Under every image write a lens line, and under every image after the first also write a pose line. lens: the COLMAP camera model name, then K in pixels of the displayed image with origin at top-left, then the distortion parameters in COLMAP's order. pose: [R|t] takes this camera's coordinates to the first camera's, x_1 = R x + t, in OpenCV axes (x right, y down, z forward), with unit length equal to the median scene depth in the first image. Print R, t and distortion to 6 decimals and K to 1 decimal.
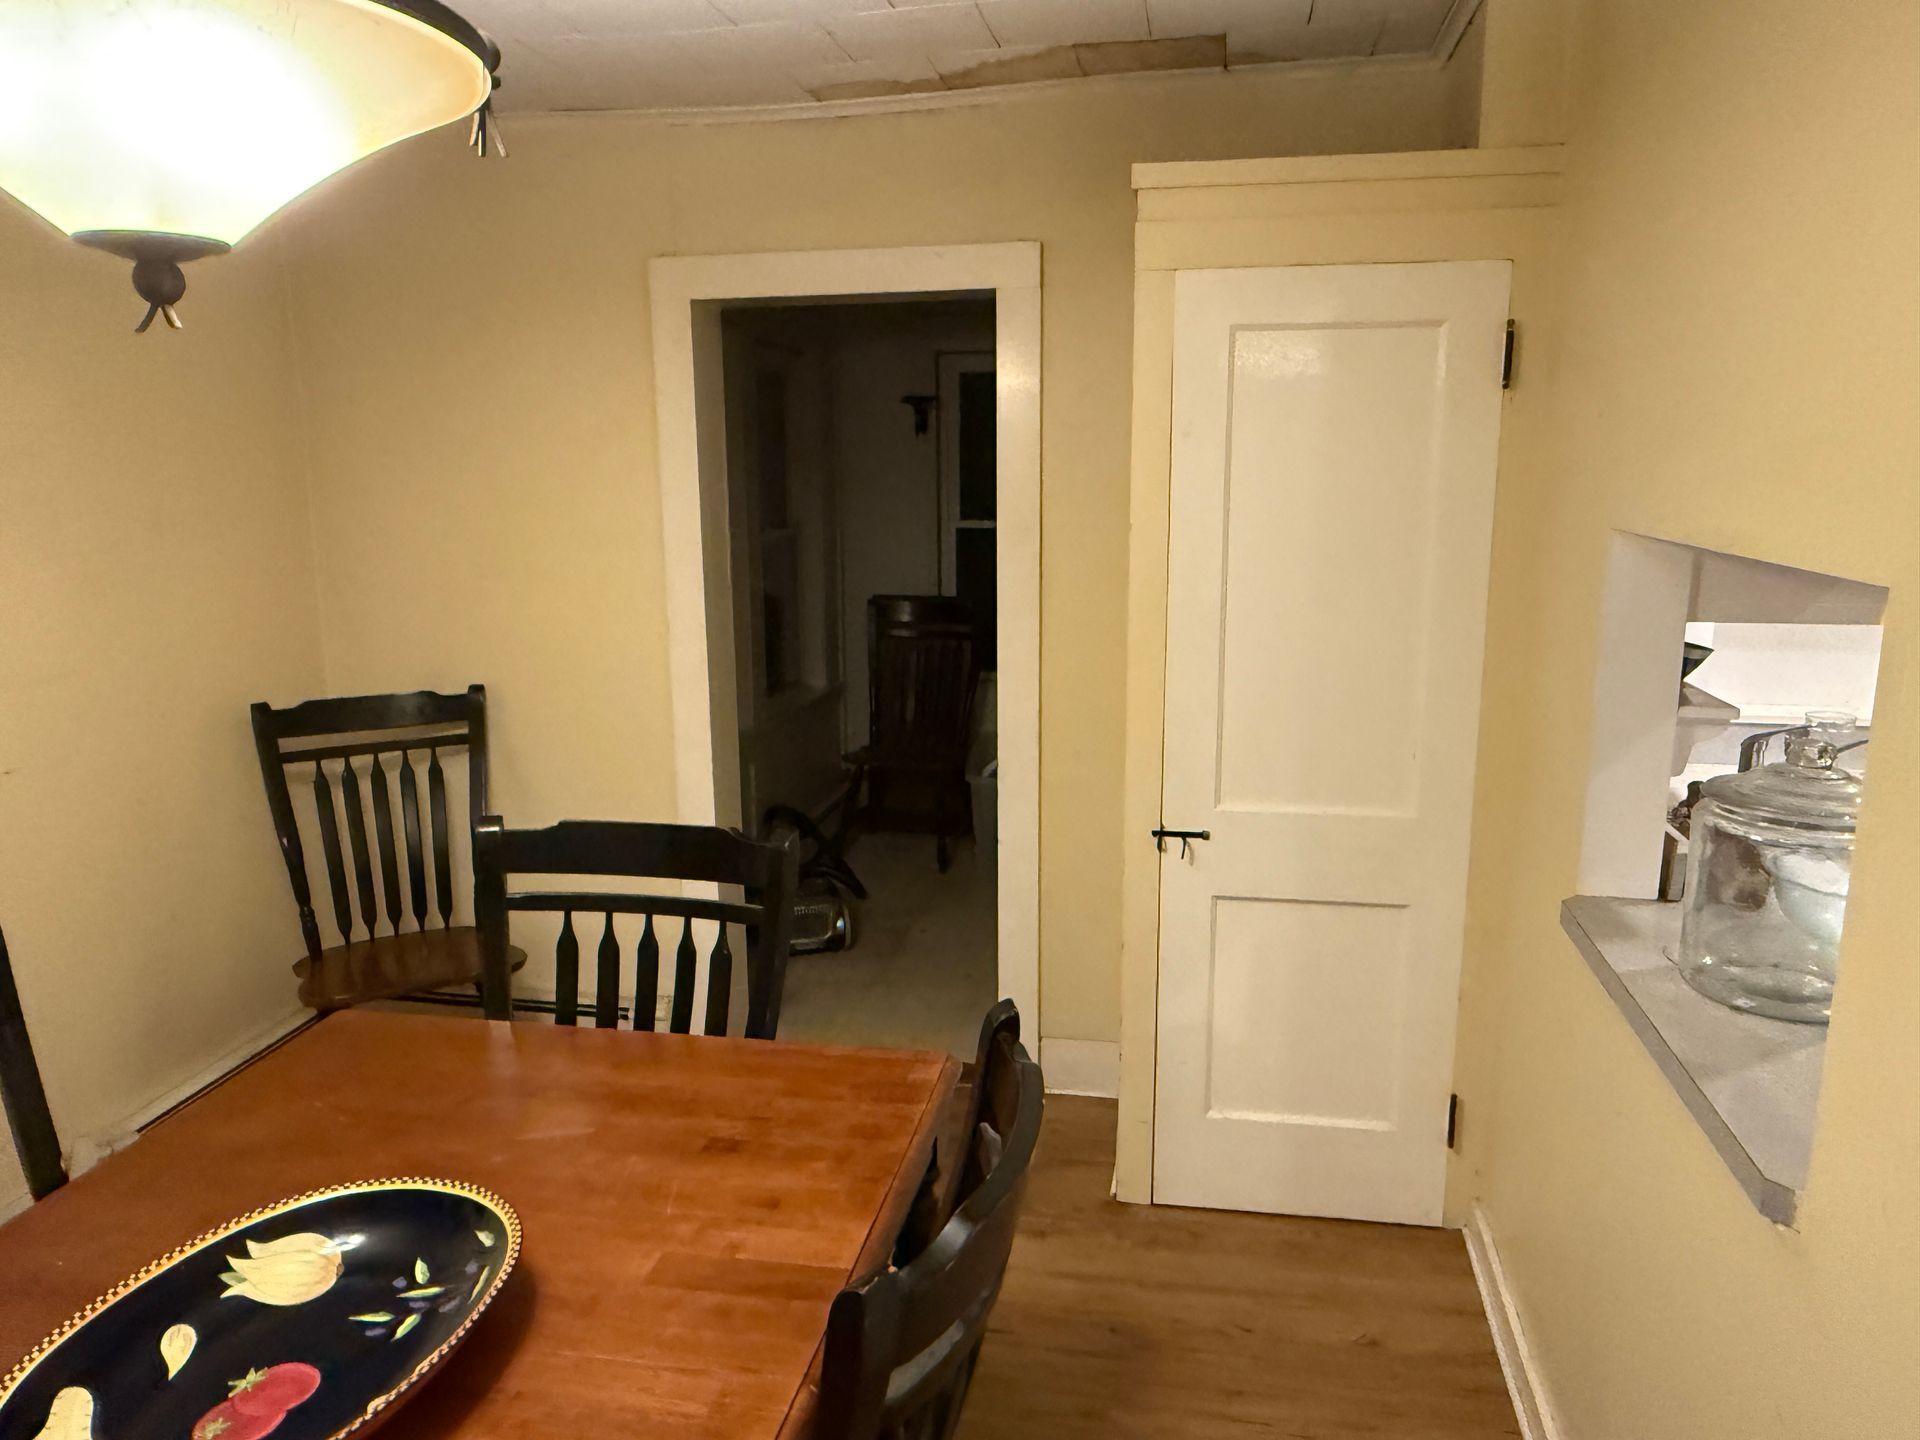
lens RADIAL K [[1325.9, 0, 959.2], [0, 1325.9, 717.6], [0, 0, 1]] dist [0.002728, -0.003273]
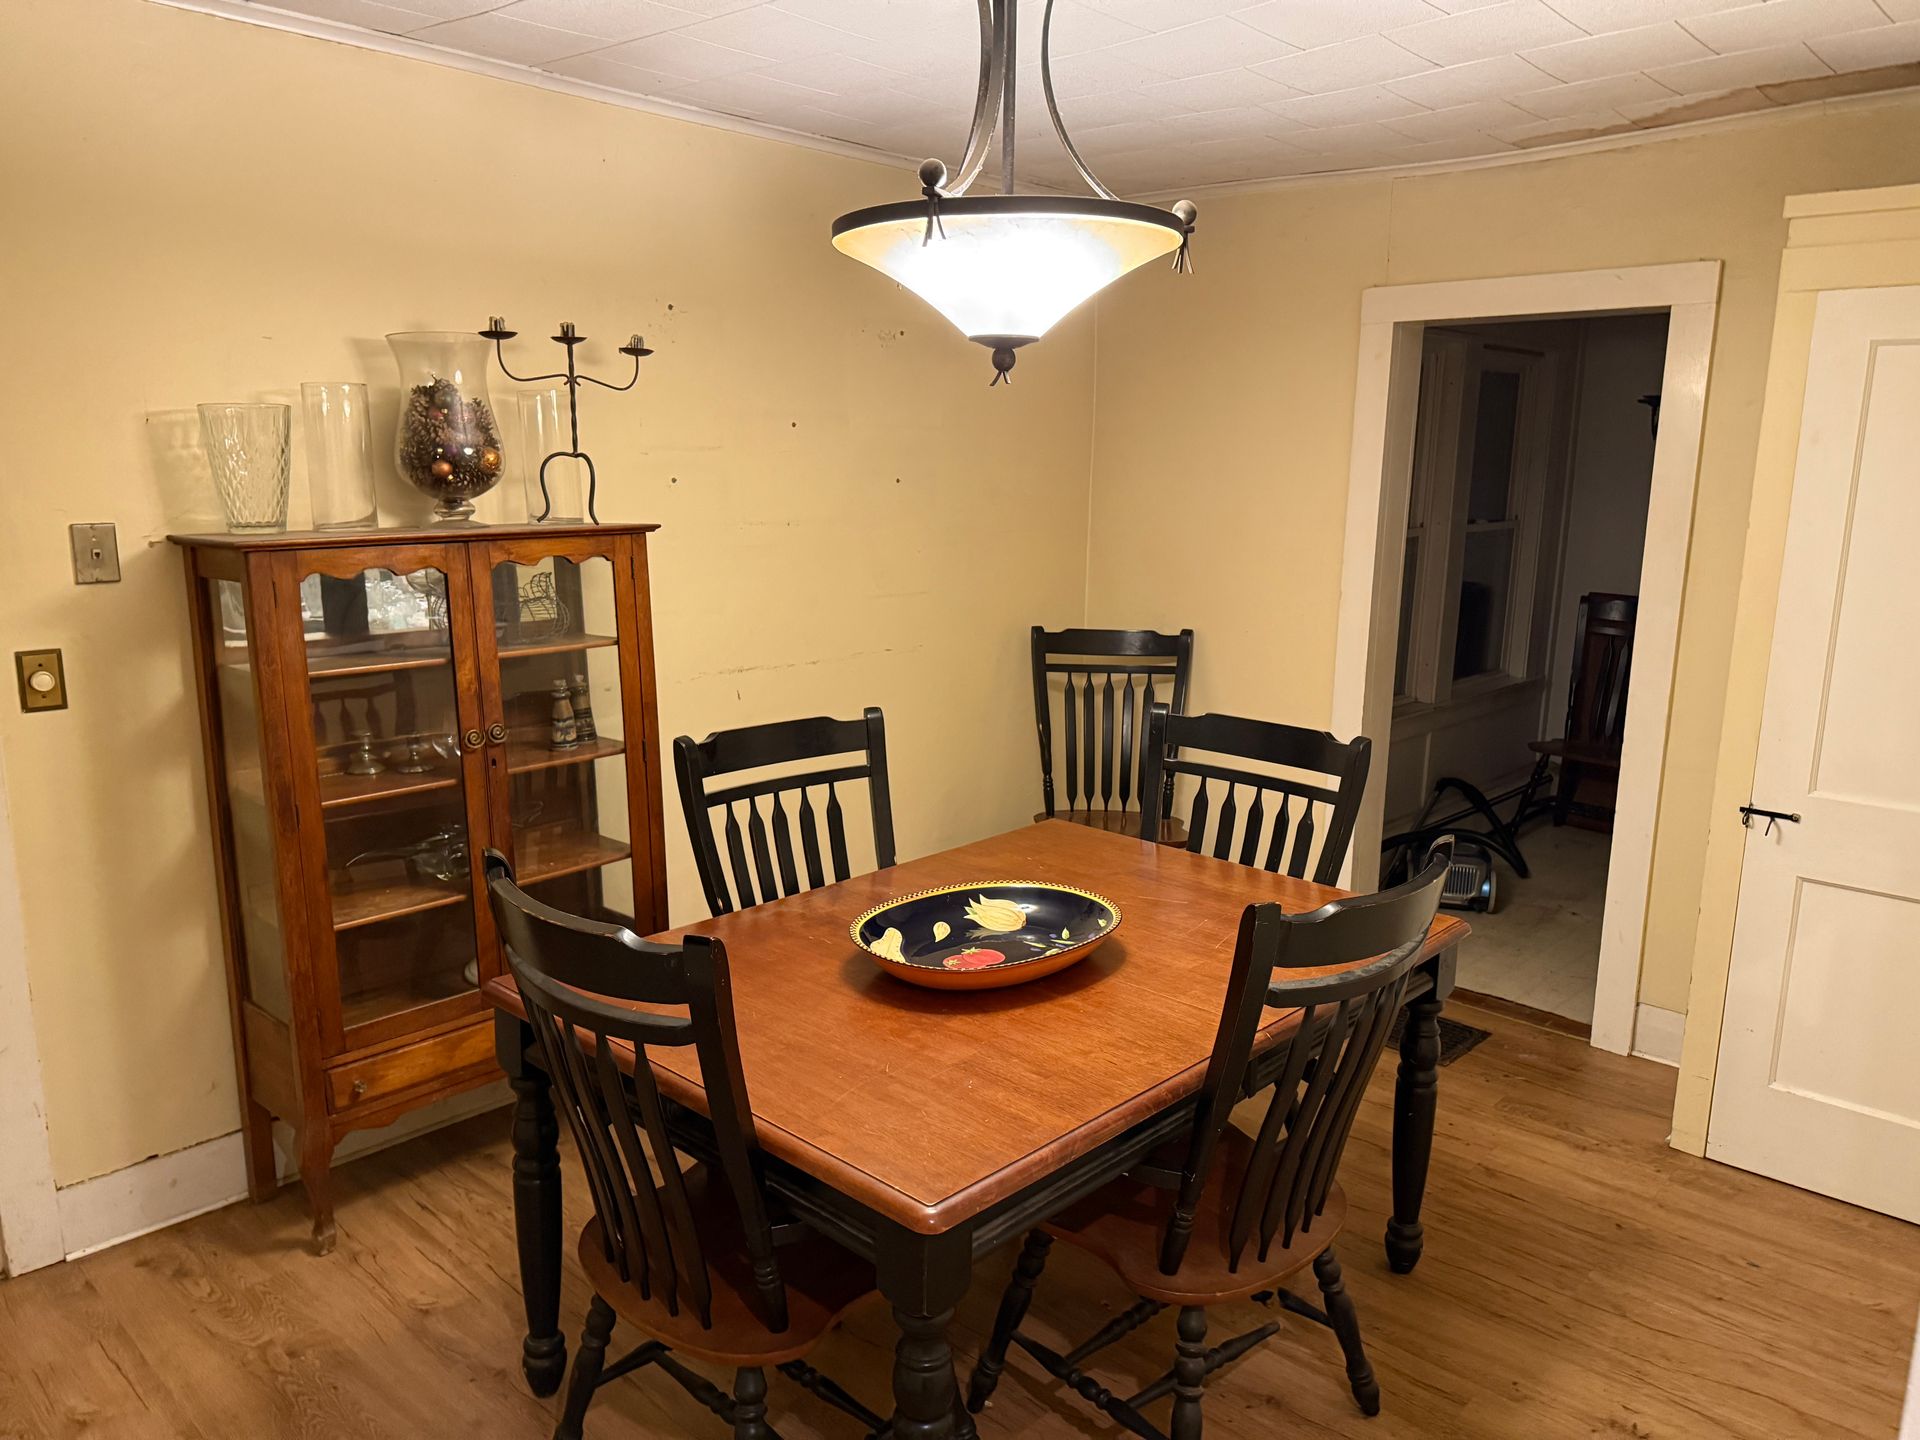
lens RADIAL K [[1353.8, 0, 960.0], [0, 1353.8, 720.0], [0, 0, 1]] dist [0.109363, -0.122784]
pose [[0.844035, 0.125741, -0.521339, 0.179361], [-0.125176, 0.991464, 0.036473, 0.051140], [0.521475, 0.034475, 0.852570, -0.285566]]
